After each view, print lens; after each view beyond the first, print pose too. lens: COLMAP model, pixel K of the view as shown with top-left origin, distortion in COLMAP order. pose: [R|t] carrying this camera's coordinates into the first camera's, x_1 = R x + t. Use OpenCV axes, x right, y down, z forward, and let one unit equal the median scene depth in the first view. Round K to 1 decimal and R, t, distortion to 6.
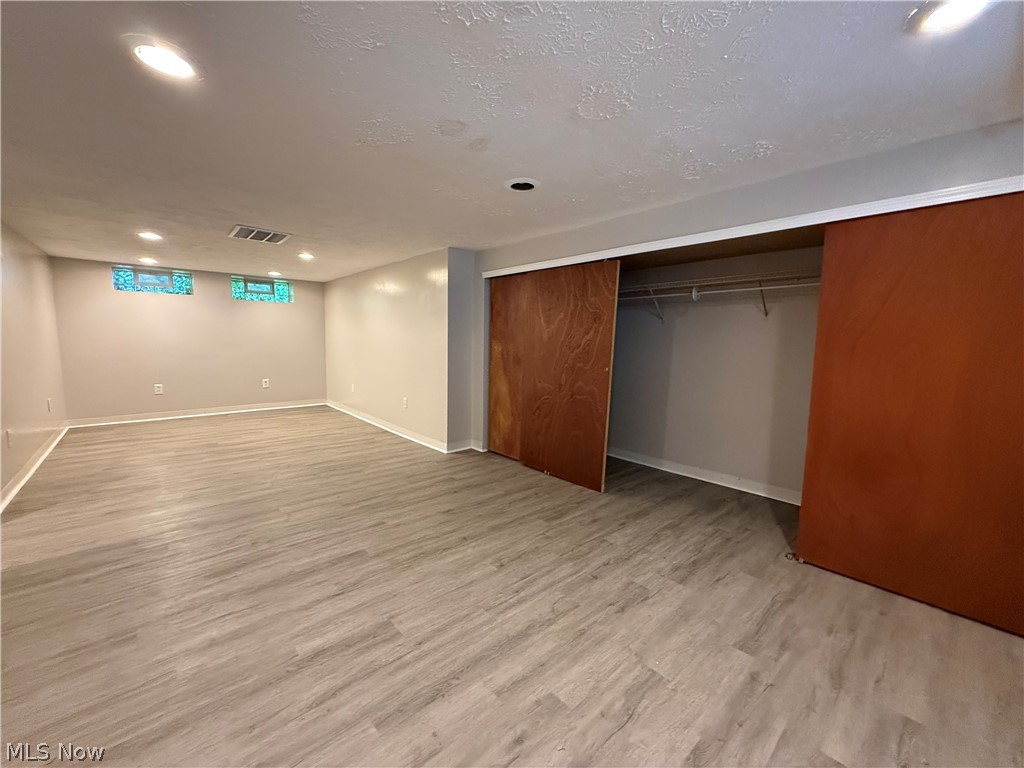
lens RADIAL K [[409.7, 0, 508.9], [0, 409.7, 384.6], [0, 0, 1]] dist [-0.001927, 0.001444]
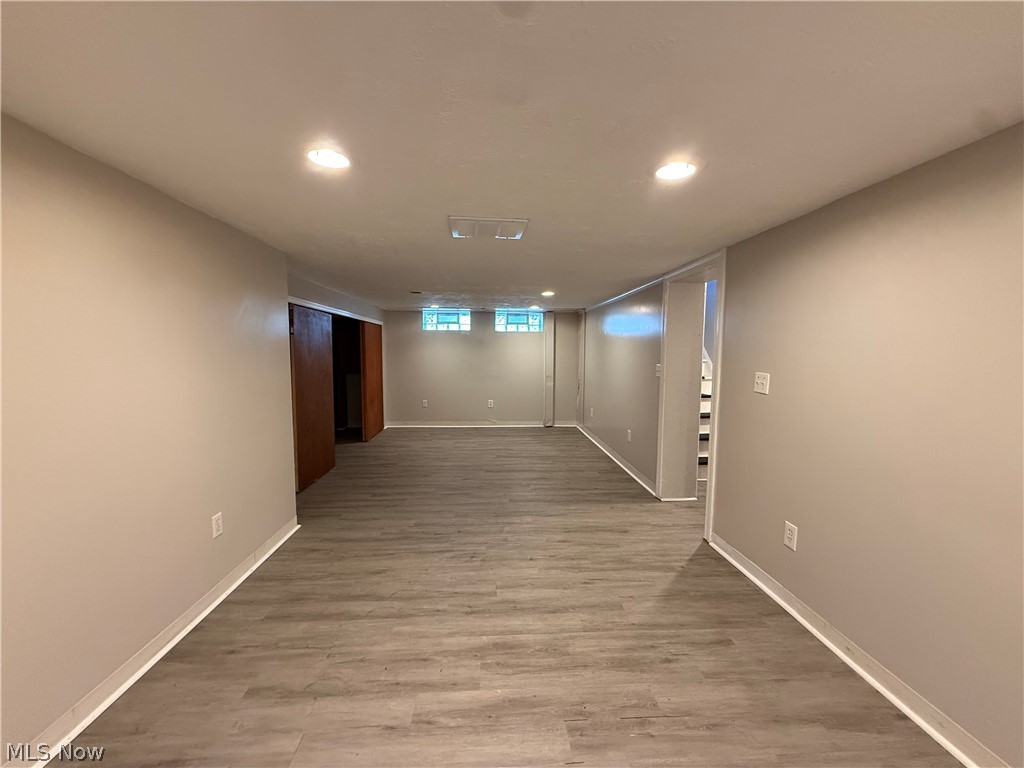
lens RADIAL K [[409.7, 0, 510.6], [0, 409.7, 384.6], [0, 0, 1]] dist [-0.001927, 0.001444]
pose [[-0.784163, -0.071402, 0.616433, -1.225861], [0.050768, 0.982647, 0.178402, -0.274737], [-0.618475, 0.171191, -0.766931, 1.759640]]
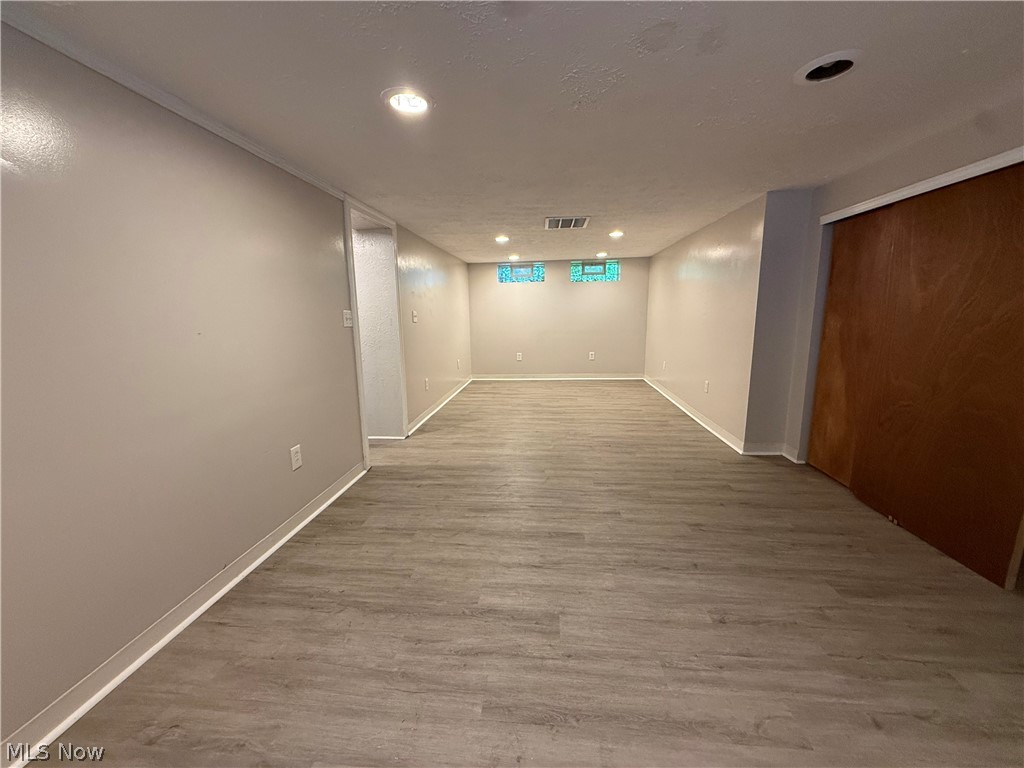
lens RADIAL K [[409.7, 0, 509.4], [0, 409.7, 383.0], [0, 0, 1]] dist [-0.001927, 0.001444]
pose [[0.676895, 0.097387, -0.729608, 0.155181], [-0.052417, 0.995070, 0.084190, -0.023861], [0.734210, -0.018744, 0.678663, 0.150241]]
